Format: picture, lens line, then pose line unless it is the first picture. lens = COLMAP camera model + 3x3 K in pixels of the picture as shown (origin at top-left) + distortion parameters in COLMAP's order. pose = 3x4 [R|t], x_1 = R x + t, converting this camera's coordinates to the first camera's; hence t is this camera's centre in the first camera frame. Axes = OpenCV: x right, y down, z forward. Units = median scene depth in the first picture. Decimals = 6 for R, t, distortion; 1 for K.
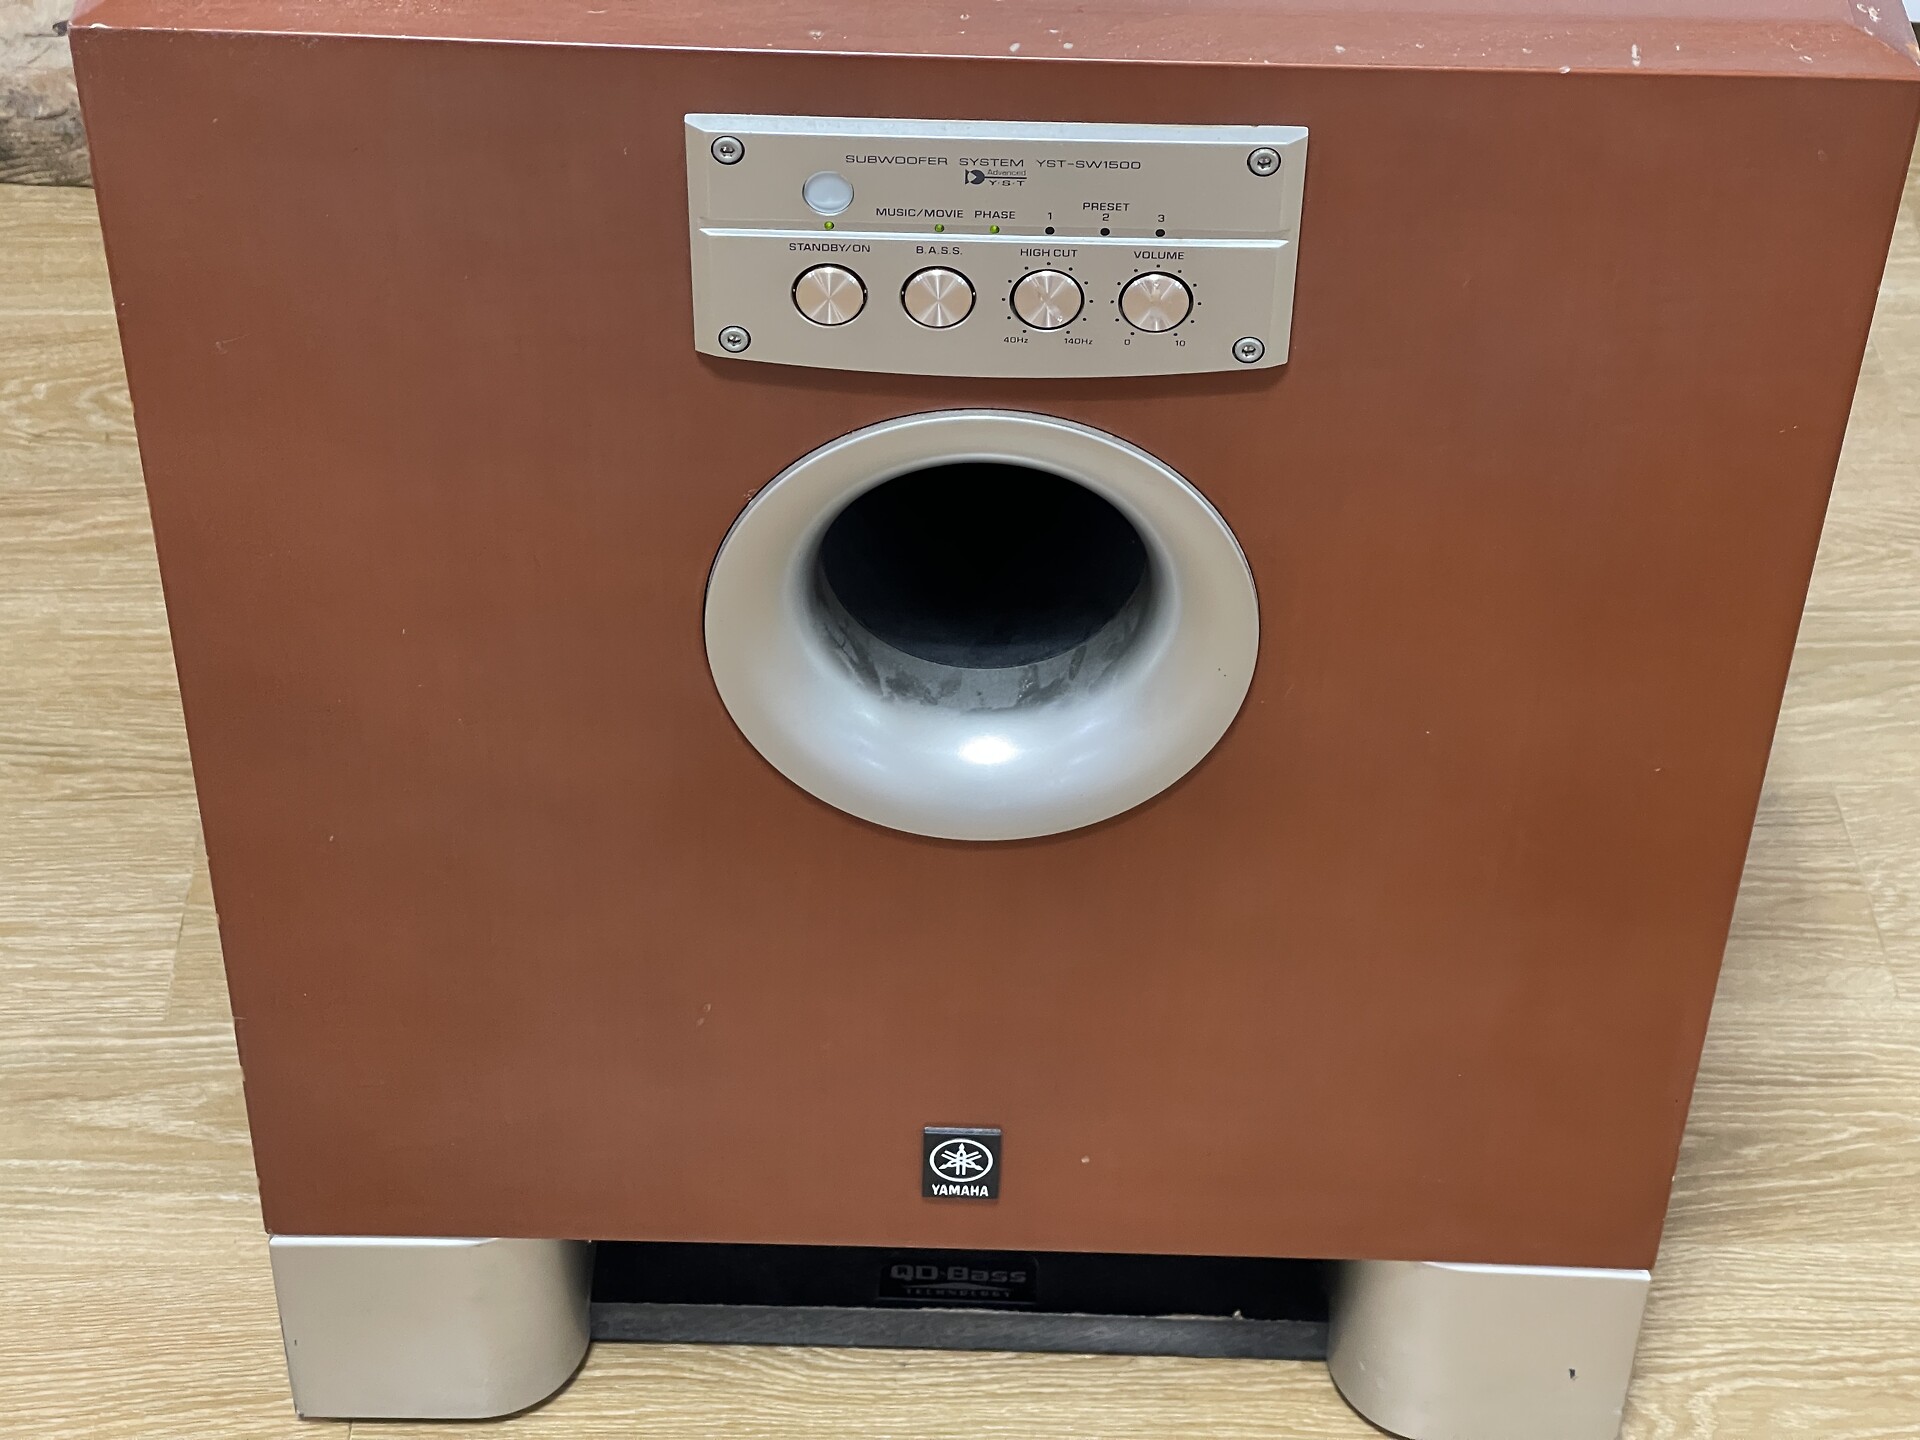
lens RADIAL K [[3641.3, 0, 960.0], [0, 3641.3, 720.0], [0, 0, 1]] dist [0.200543, -0.424858]
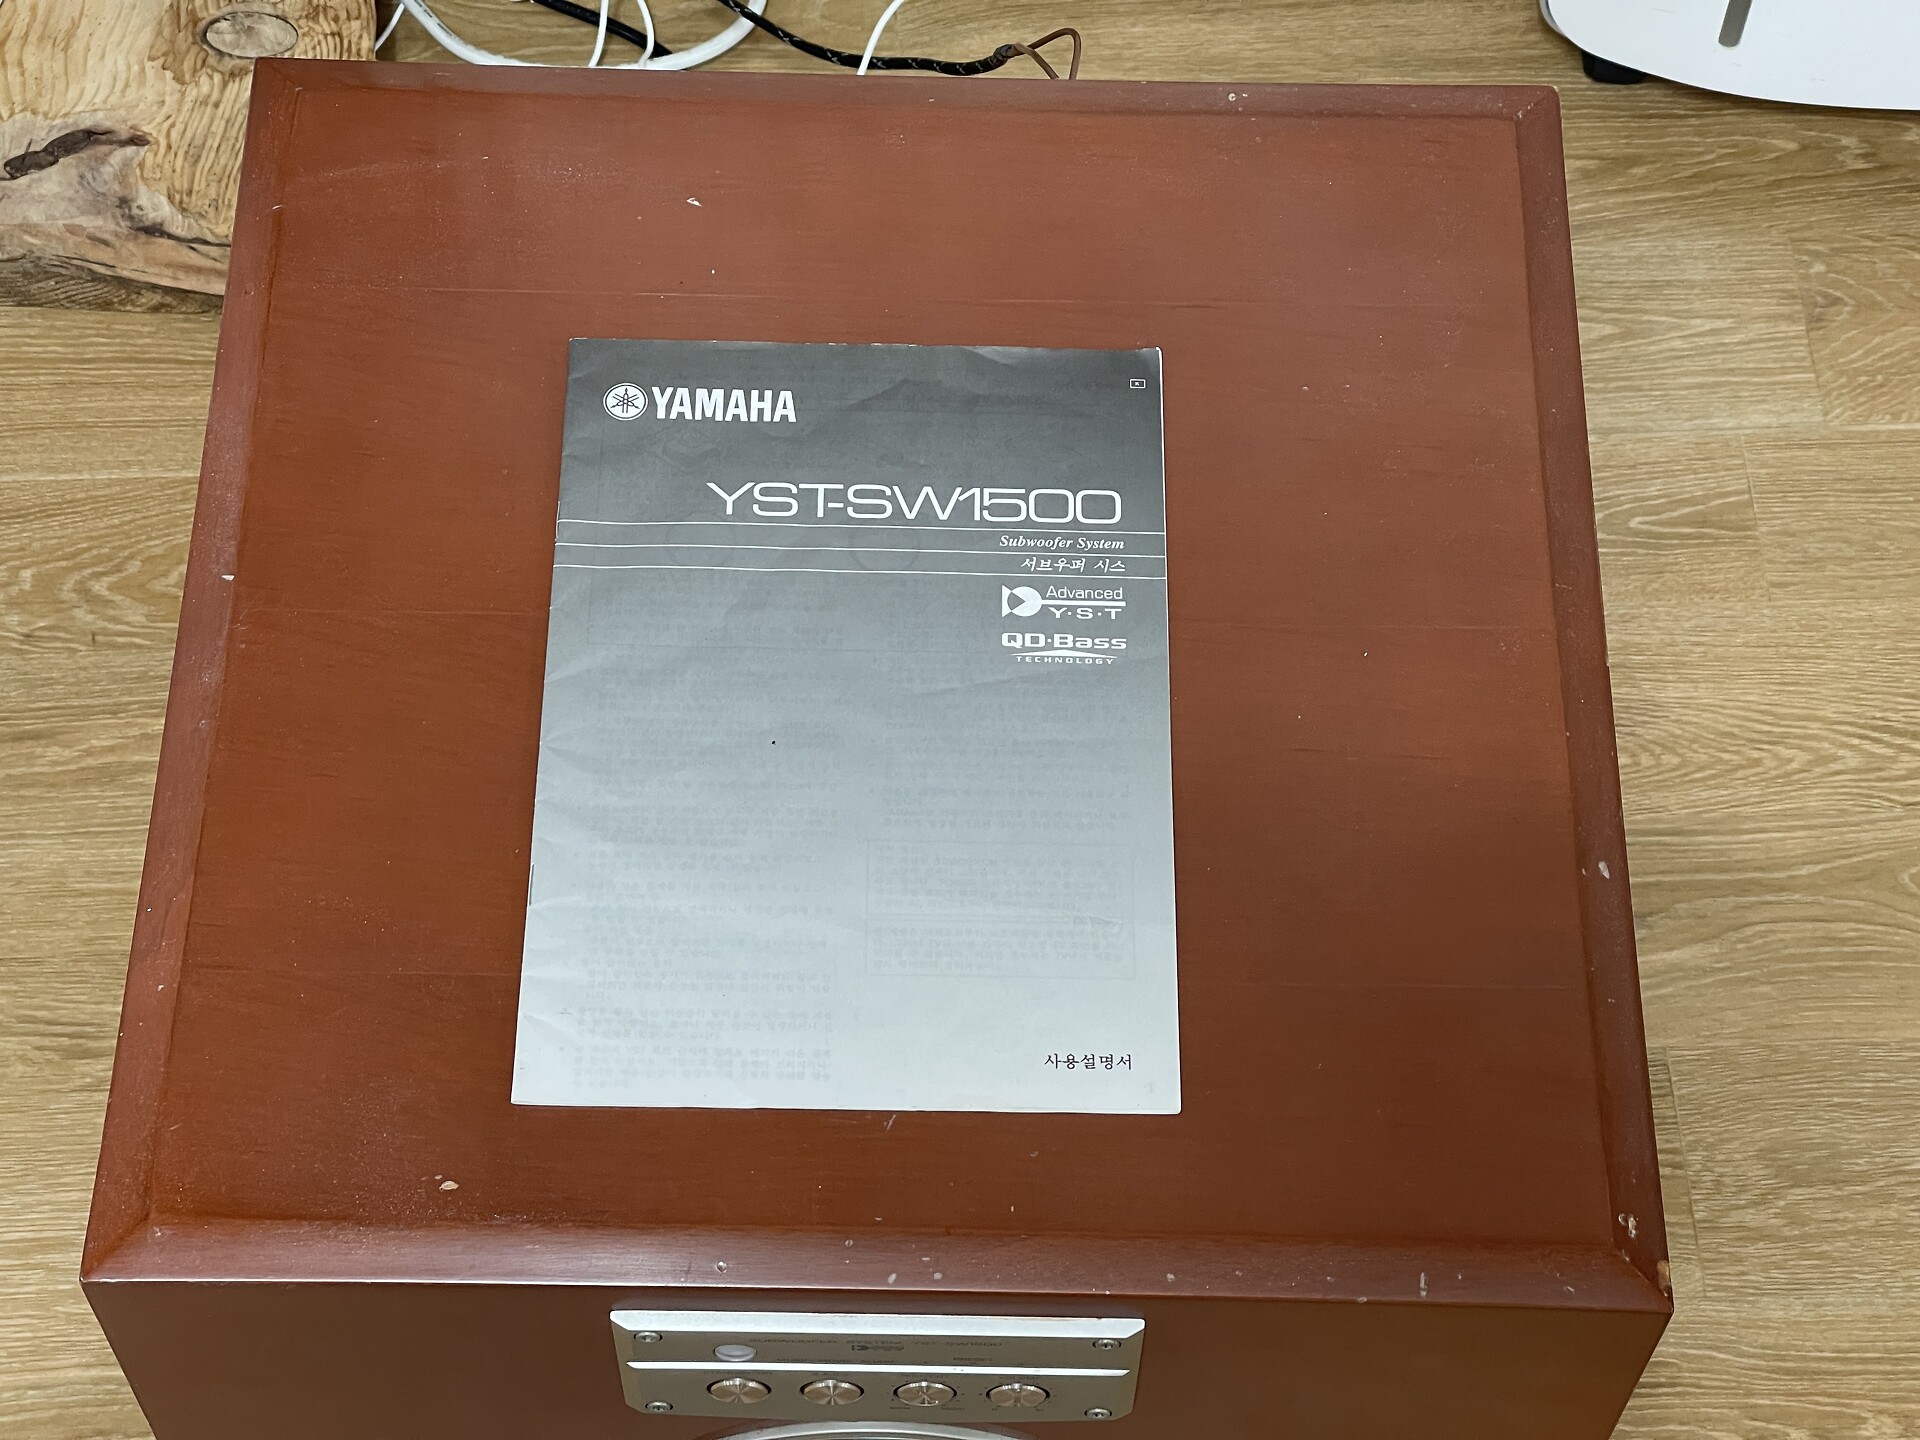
lens RADIAL K [[3641.3, 0, 960.0], [0, 3641.3, 720.0], [0, 0, 1]] dist [0.200543, -0.424858]
pose [[0.999981, -0.006178, 0.000606, 0.021421], [0.005675, 0.949283, 0.314373, -0.416408], [-0.002518, -0.314363, 0.949299, -0.027270]]
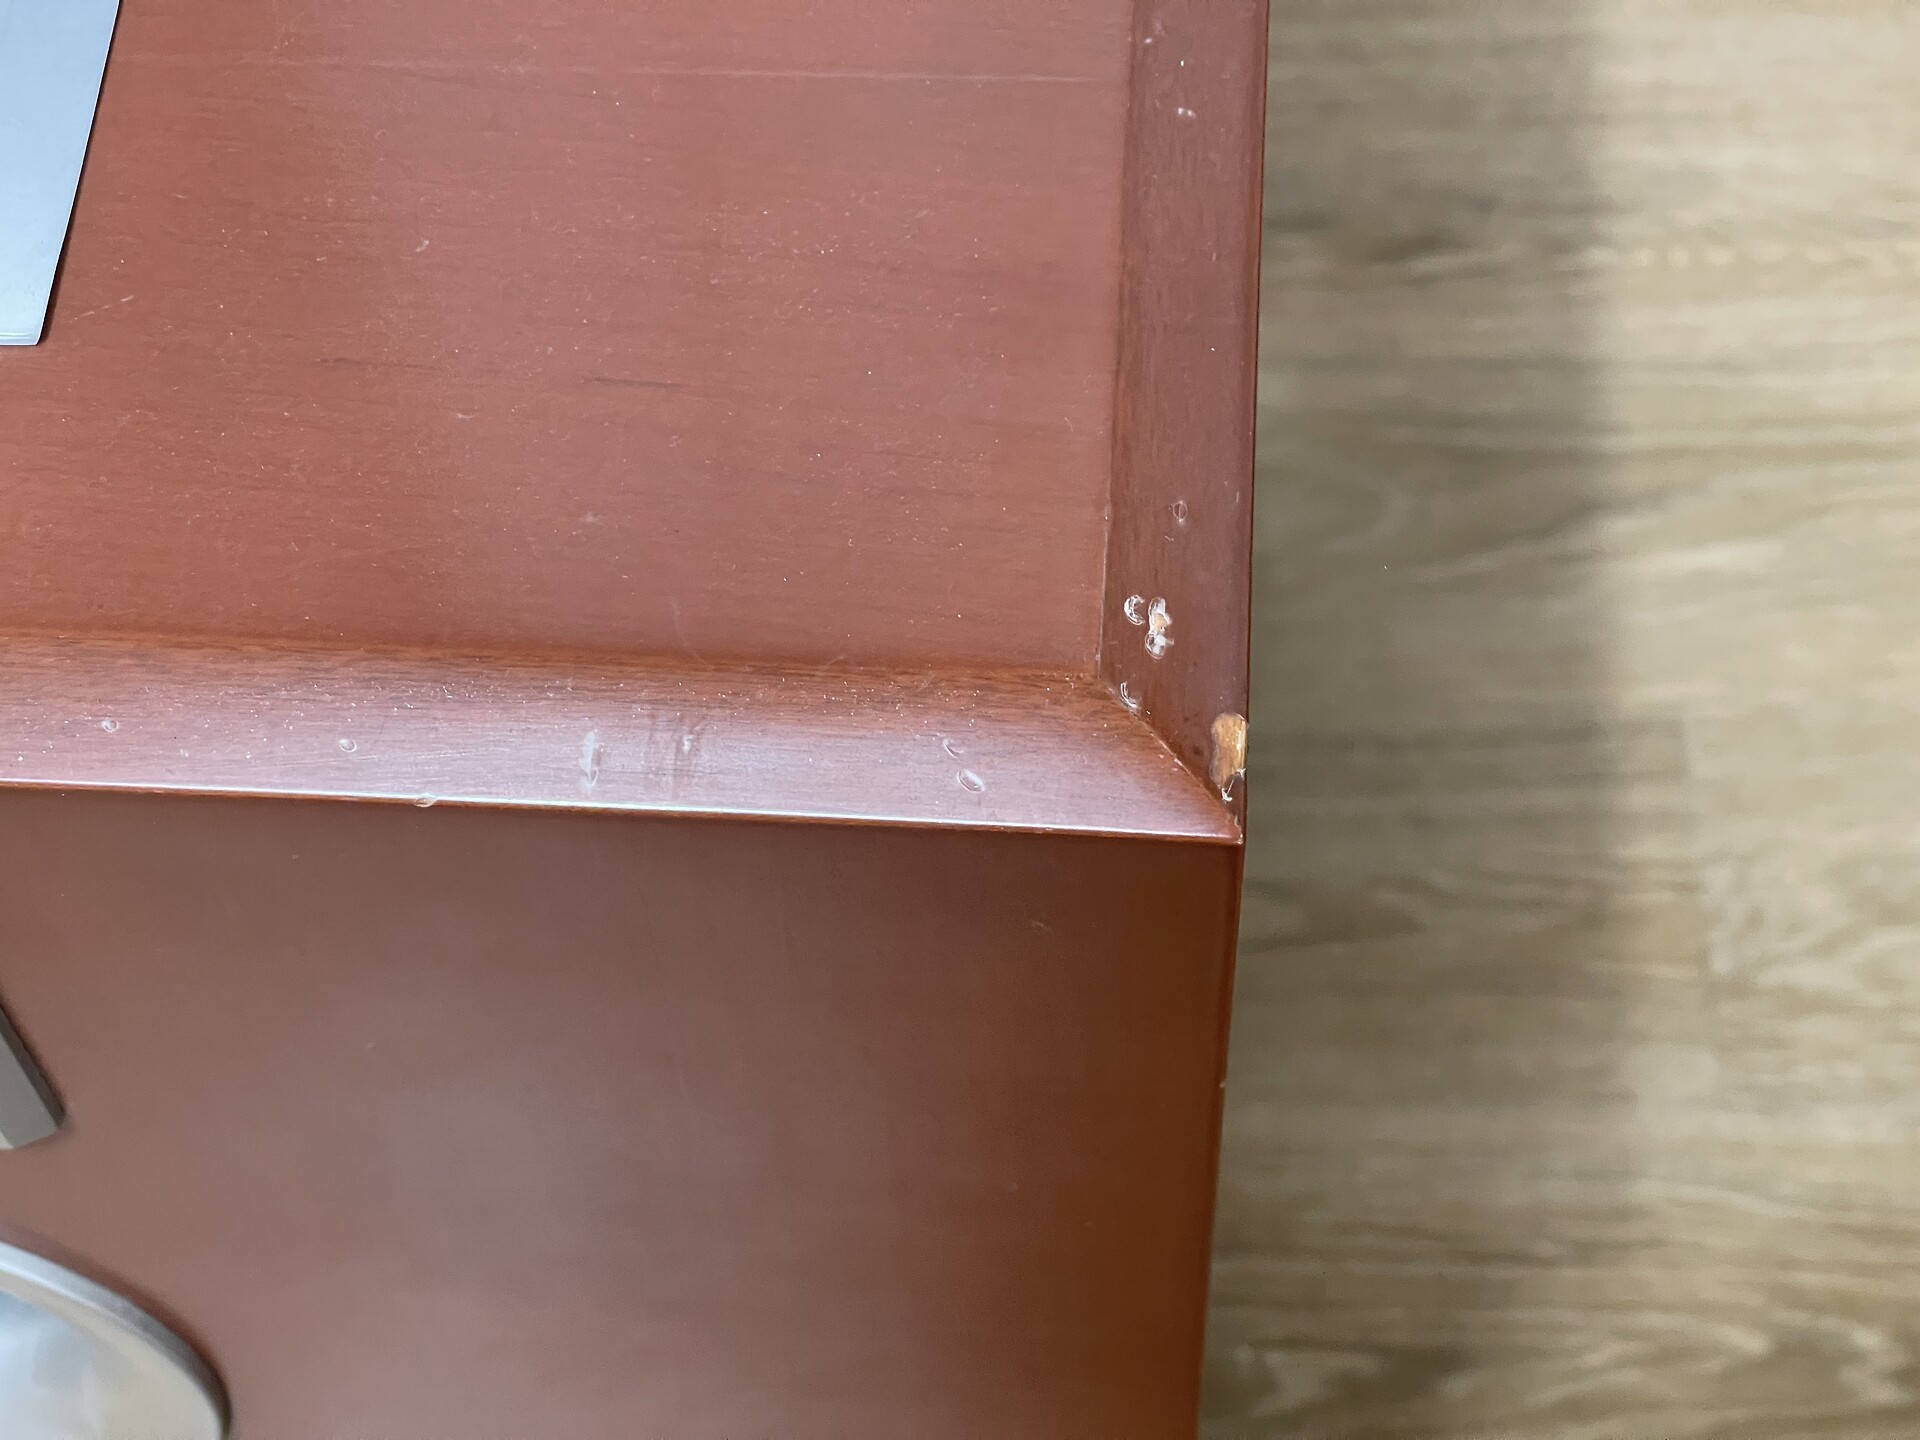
lens RADIAL K [[3641.3, 0, 960.0], [0, 3641.3, 720.0], [0, 0, 1]] dist [0.200543, -0.424858]
pose [[0.997067, 0.015258, -0.075001, 0.151139], [0.009423, 0.948000, 0.318130, -0.188067], [0.075955, -0.317904, 0.945076, 0.344237]]
